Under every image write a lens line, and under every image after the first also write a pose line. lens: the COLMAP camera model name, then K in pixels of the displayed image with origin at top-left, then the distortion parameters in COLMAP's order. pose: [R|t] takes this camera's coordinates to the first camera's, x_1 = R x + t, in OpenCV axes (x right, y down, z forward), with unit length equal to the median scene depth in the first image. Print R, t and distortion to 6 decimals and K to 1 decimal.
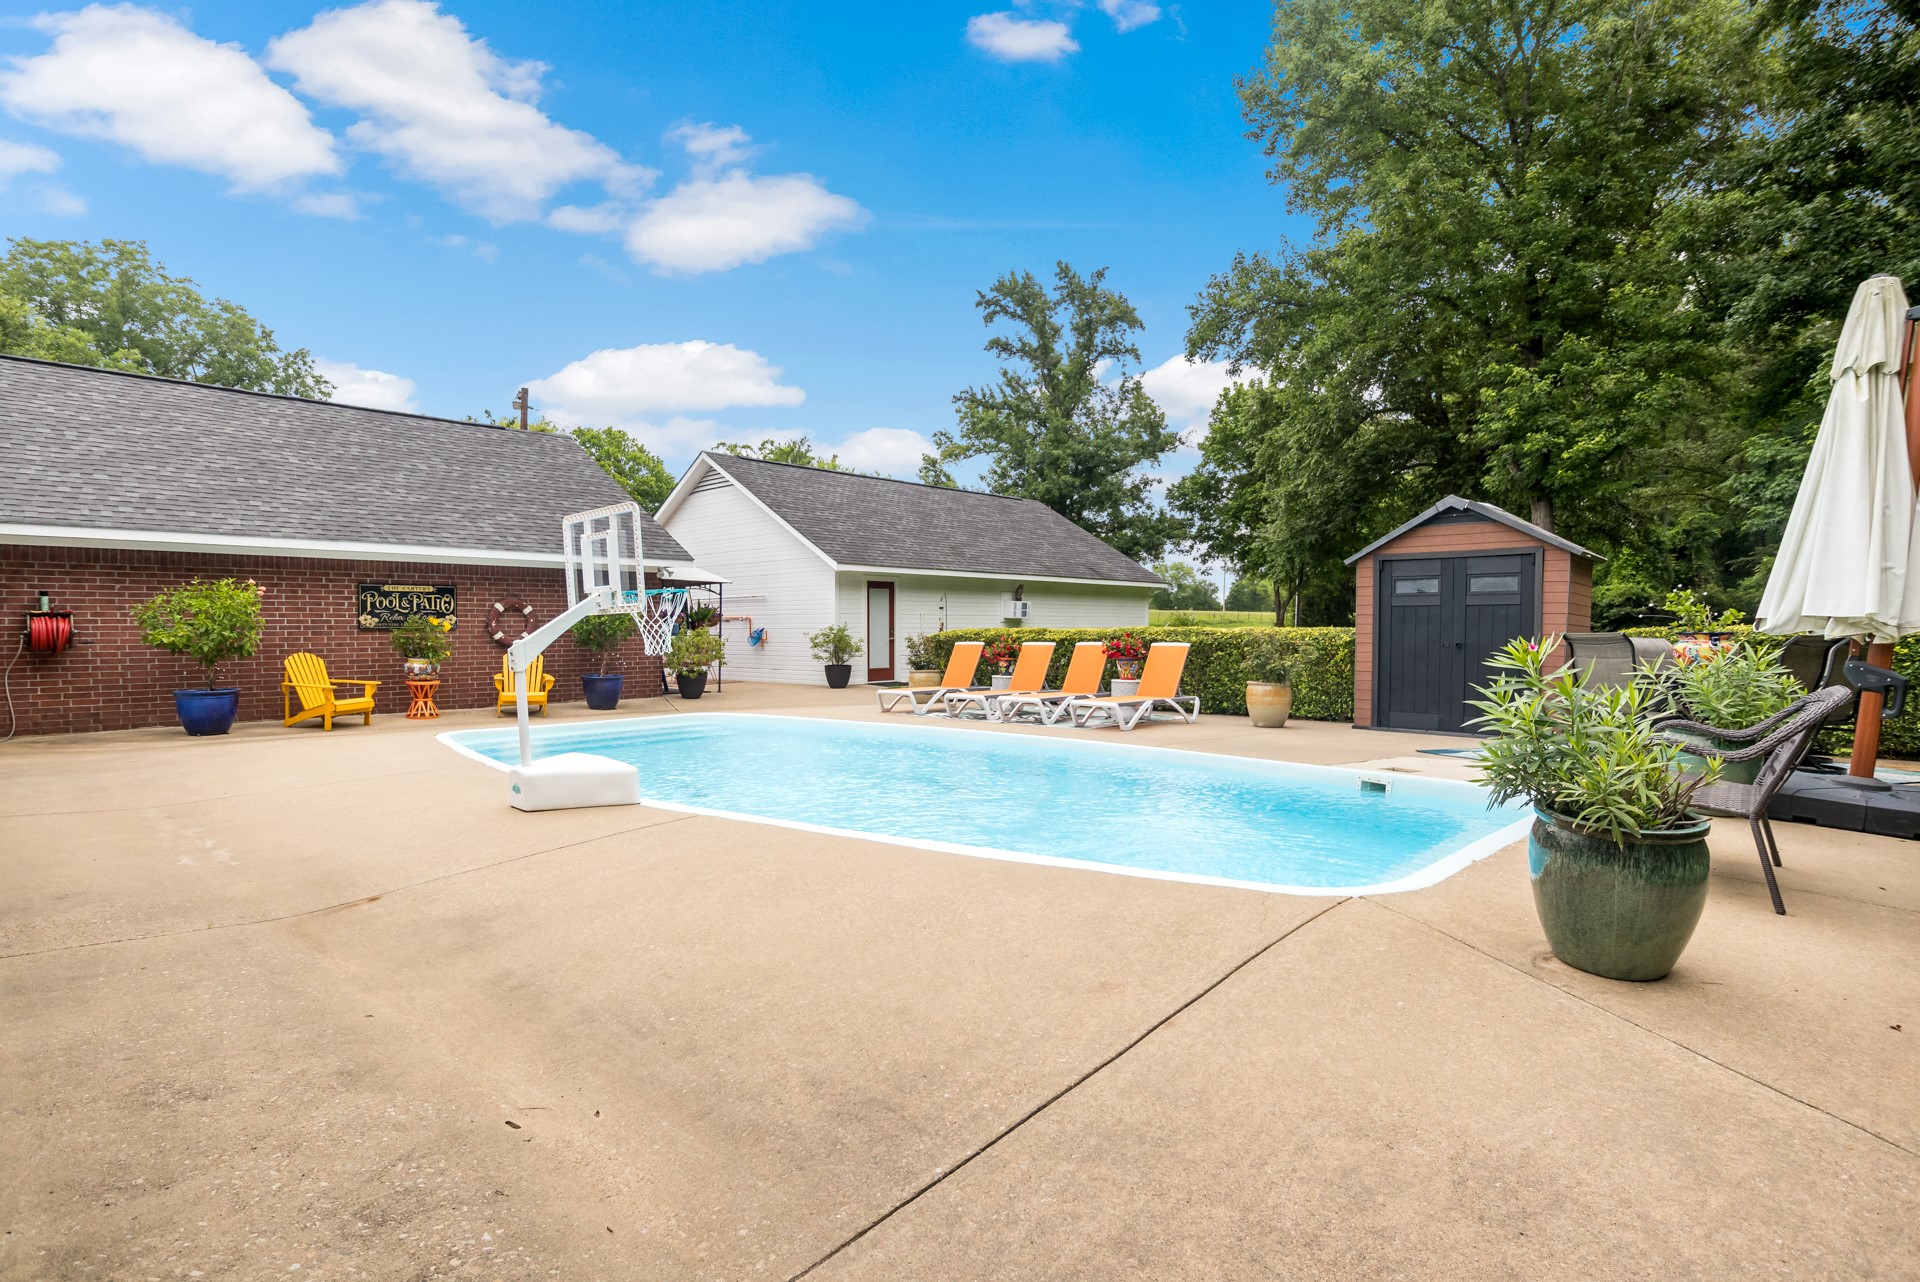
lens RADIAL K [[967.3, 0, 944.5], [0, 967.3, 632.8], [0, 0, 1]] dist [-0.003937, -0.000258]
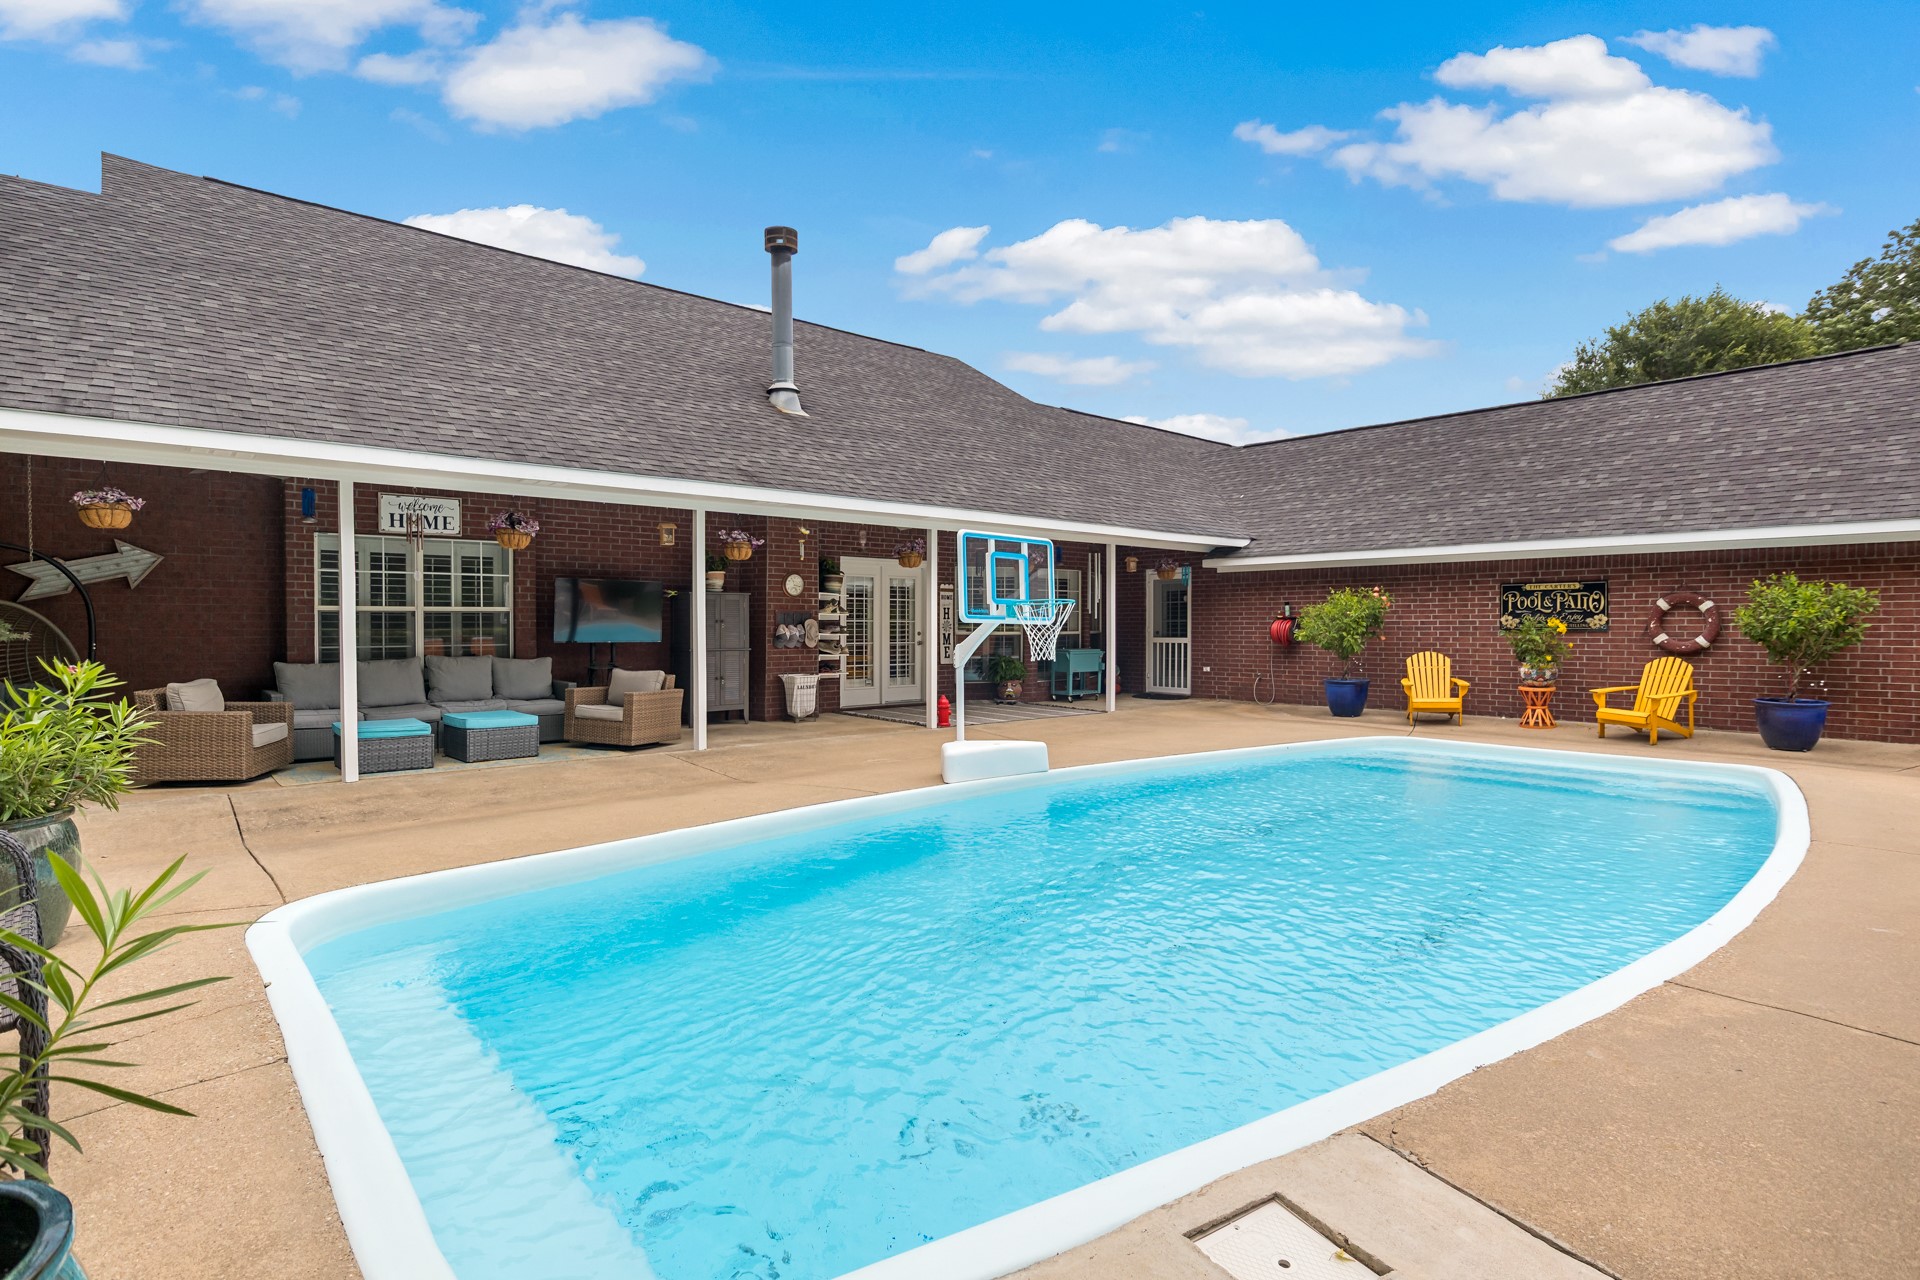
lens RADIAL K [[967.3, 0, 948.4], [0, 967.3, 639.5], [0, 0, 1]] dist [-0.003937, -0.000258]
pose [[-0.092725, 0.017098, -0.995545, 1.059396], [-0.003706, 0.999840, 0.017517, -0.023404], [0.995685, 0.005314, -0.092647, 1.295455]]
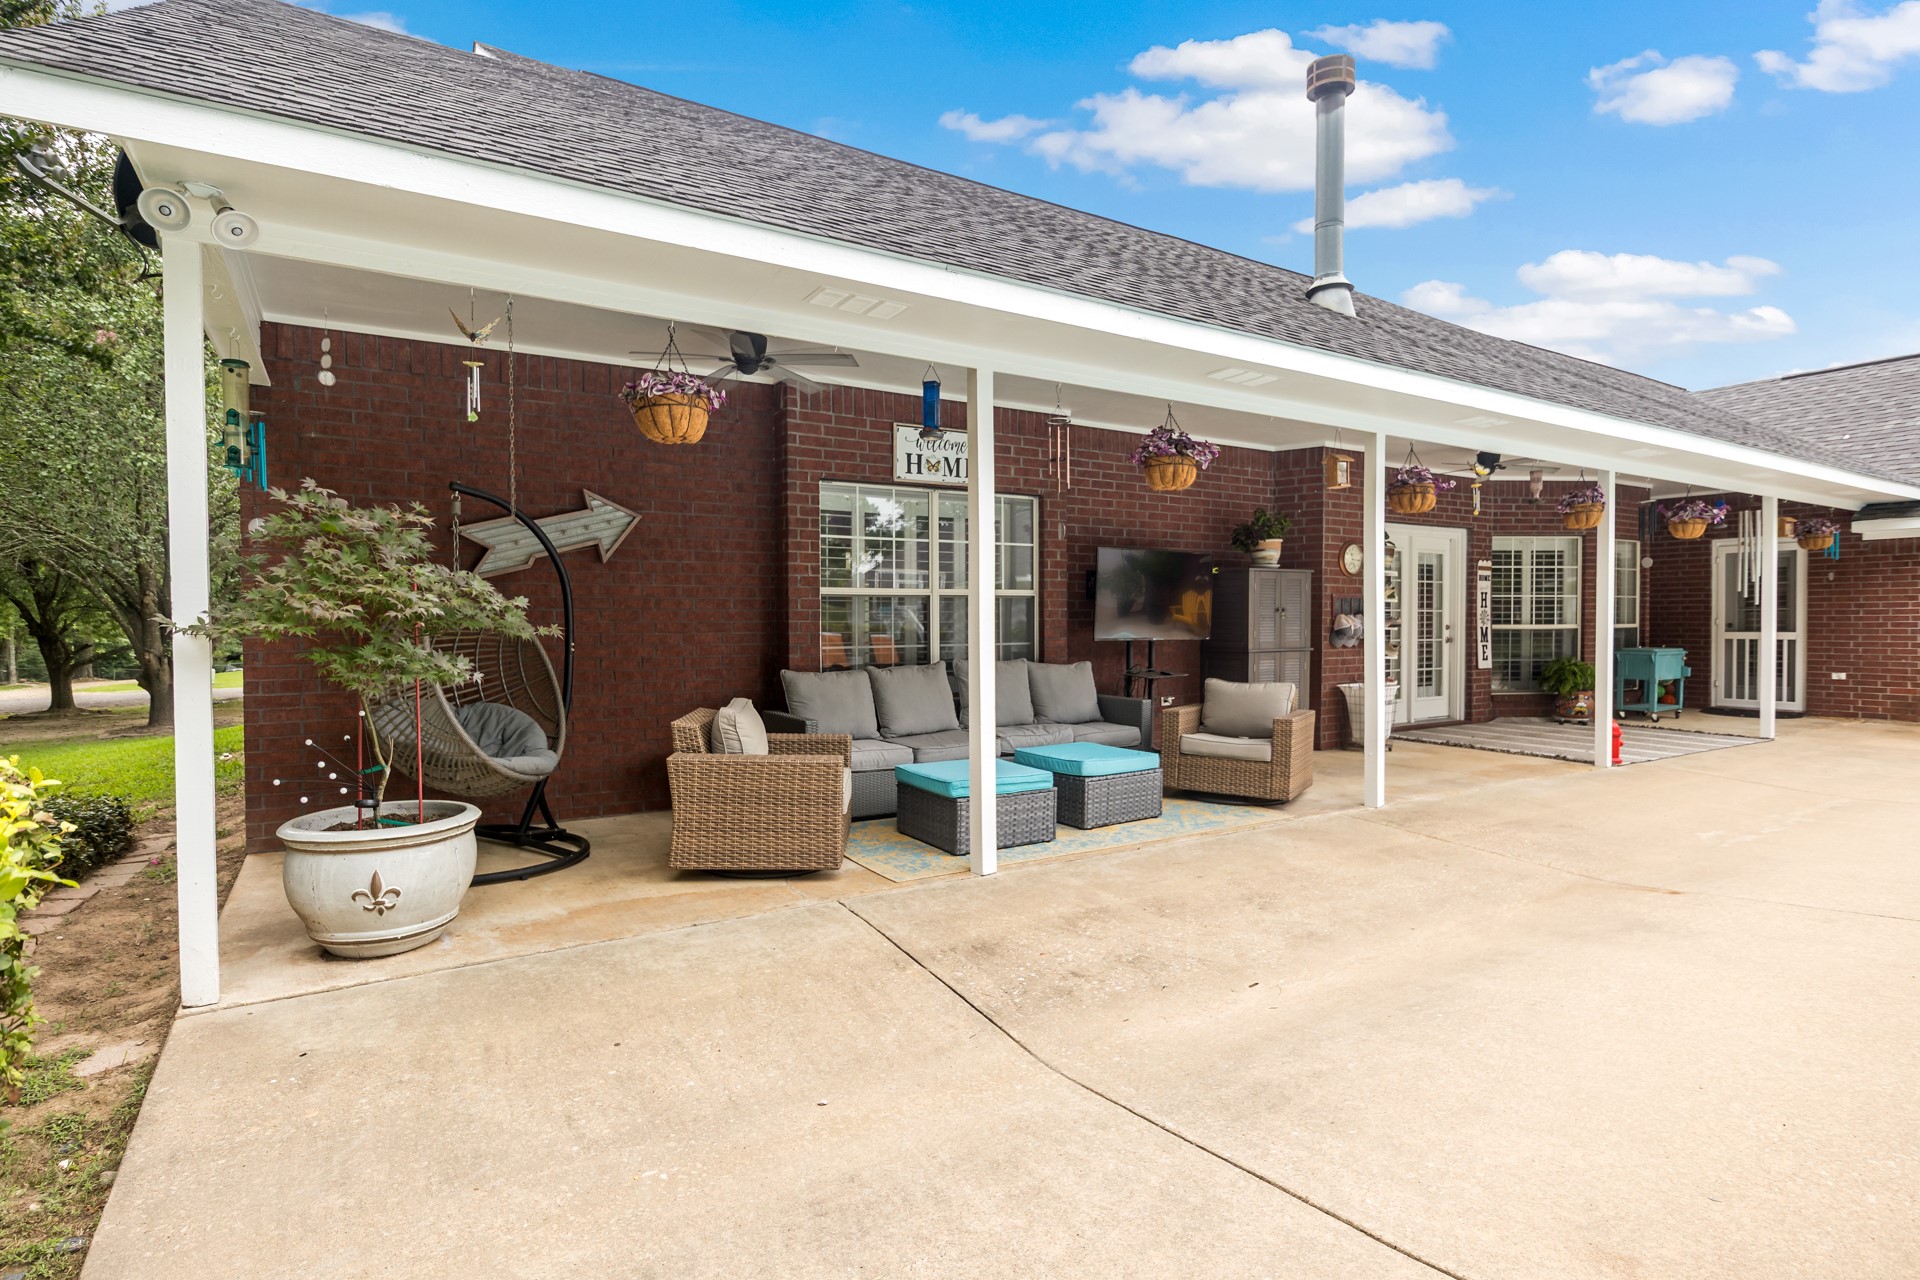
lens RADIAL K [[967.3, 0, 957.7], [0, 967.3, 640.1], [0, 0, 1]] dist [-0.003937, -0.000258]
pose [[-0.252755, 0.021414, -0.967293, 0.622998], [0.001147, 0.999761, 0.021833, -0.012010], [0.967530, 0.004409, -0.252719, 0.584158]]
